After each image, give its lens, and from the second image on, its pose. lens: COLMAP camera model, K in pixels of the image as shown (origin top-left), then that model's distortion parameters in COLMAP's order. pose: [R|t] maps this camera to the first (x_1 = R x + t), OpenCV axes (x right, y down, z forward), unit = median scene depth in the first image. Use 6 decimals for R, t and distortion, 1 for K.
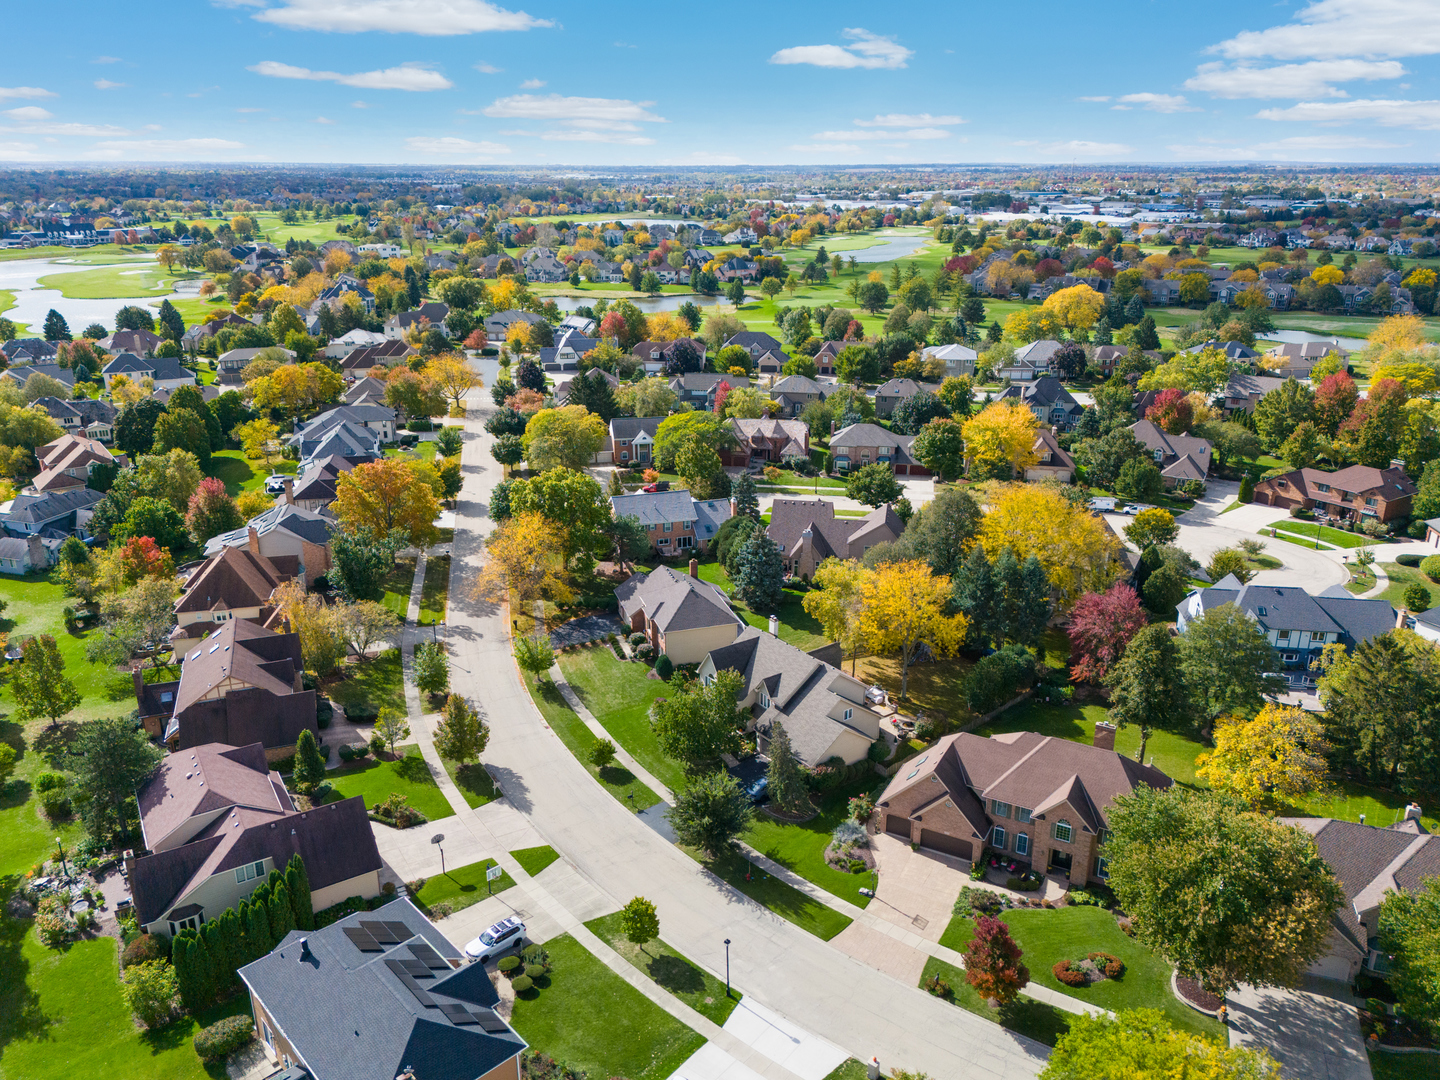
lens RADIAL K [[1076.9, 0, 720.0], [0, 1076.9, 540.0], [0, 0, 1]] dist [0.073840, -0.069858]
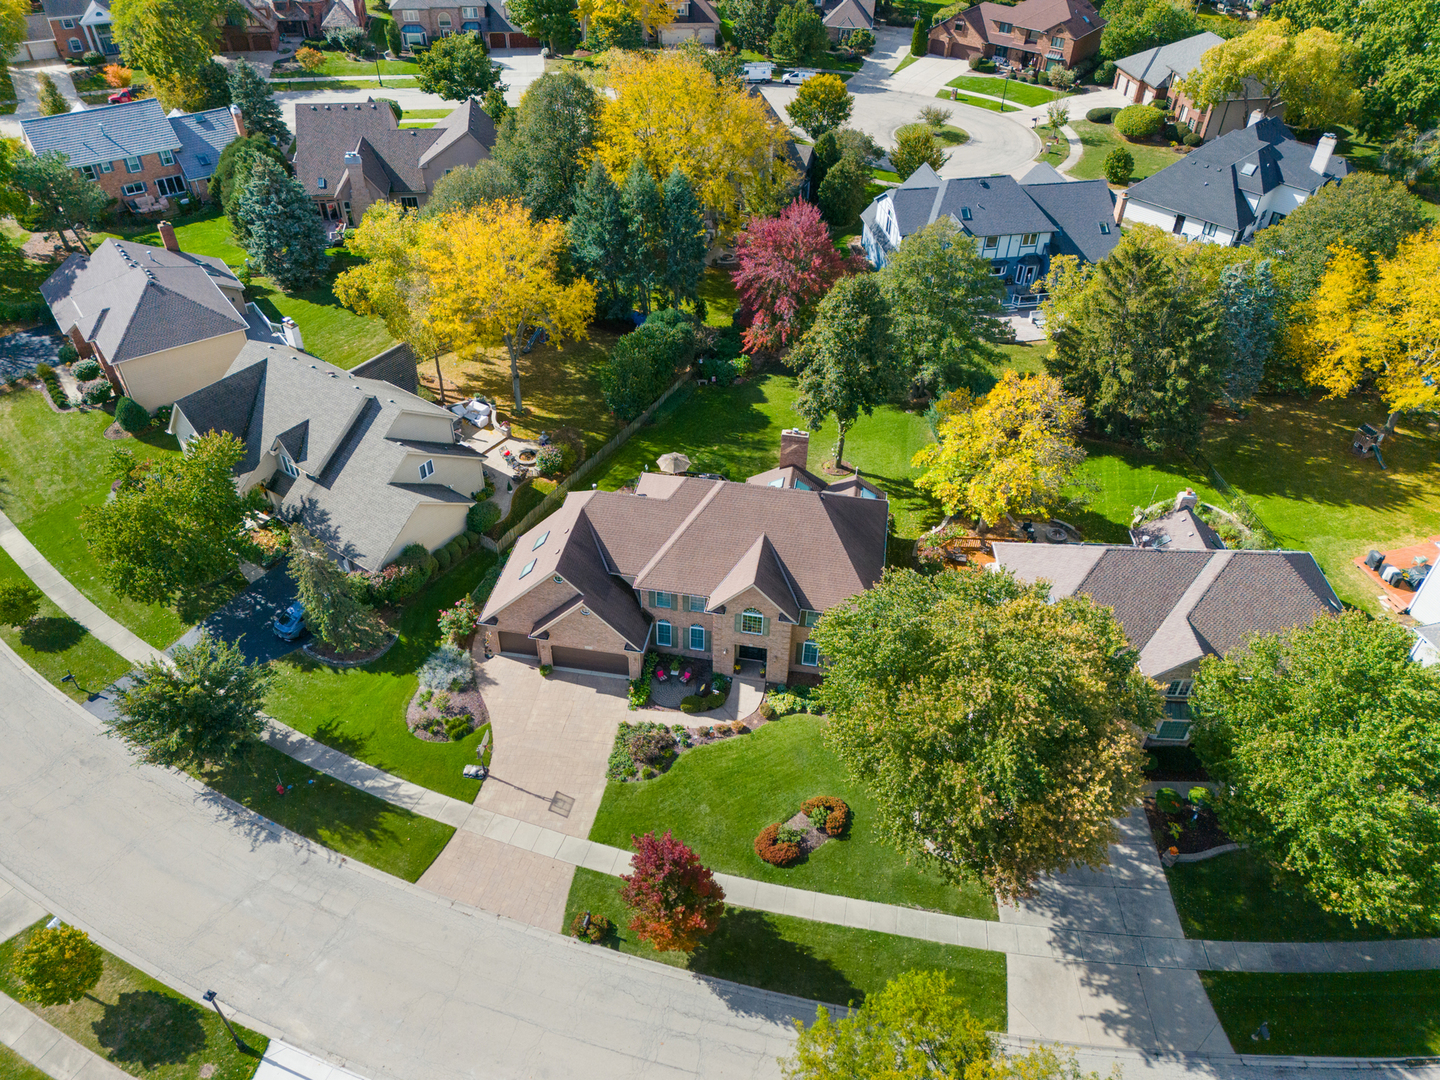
lens RADIAL K [[1055.4, 0, 725.7], [0, 1055.4, 535.0], [0, 0, 1]] dist [0.072723, -0.054403]
pose [[0.946863, -0.193792, 0.256702, 0.100765], [0.088074, 0.923822, 0.372553, -0.020493], [-0.309344, -0.330148, 0.891801, 0.311760]]
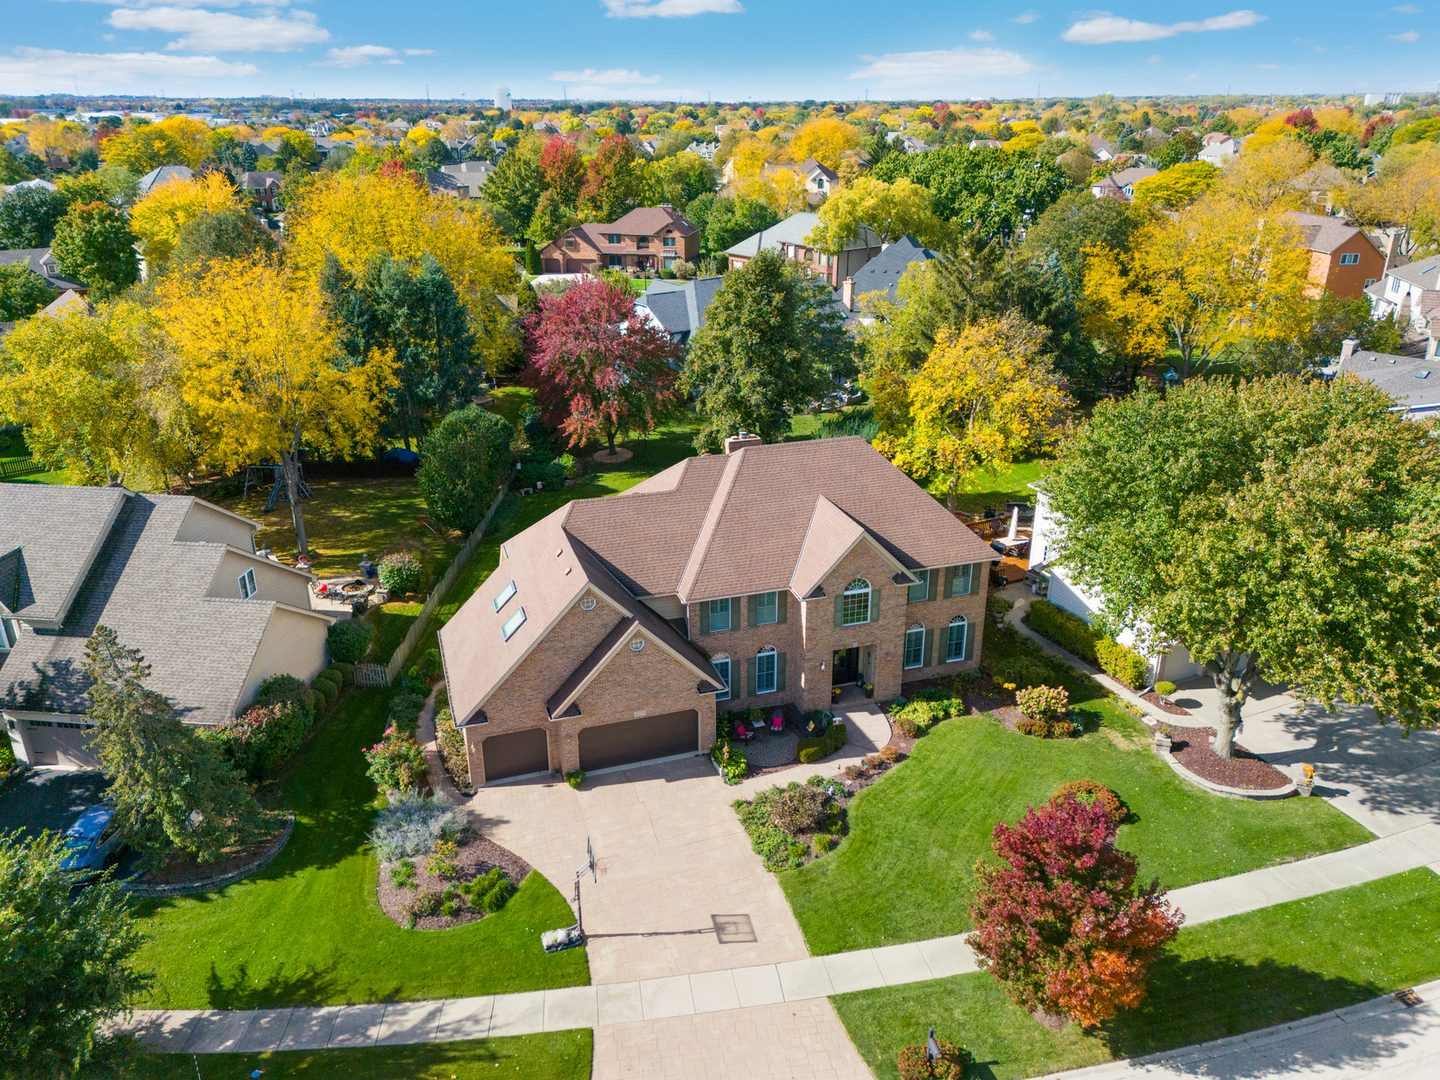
lens RADIAL K [[1076.9, 0, 720.0], [0, 1076.9, 540.0], [0, 0, 1]] dist [0.073840, -0.069858]
pose [[0.692709, -0.276640, 0.666051, -0.024796], [0.247445, 0.958616, 0.140805, 0.113339], [-0.677440, 0.067274, 0.732496, 0.492779]]
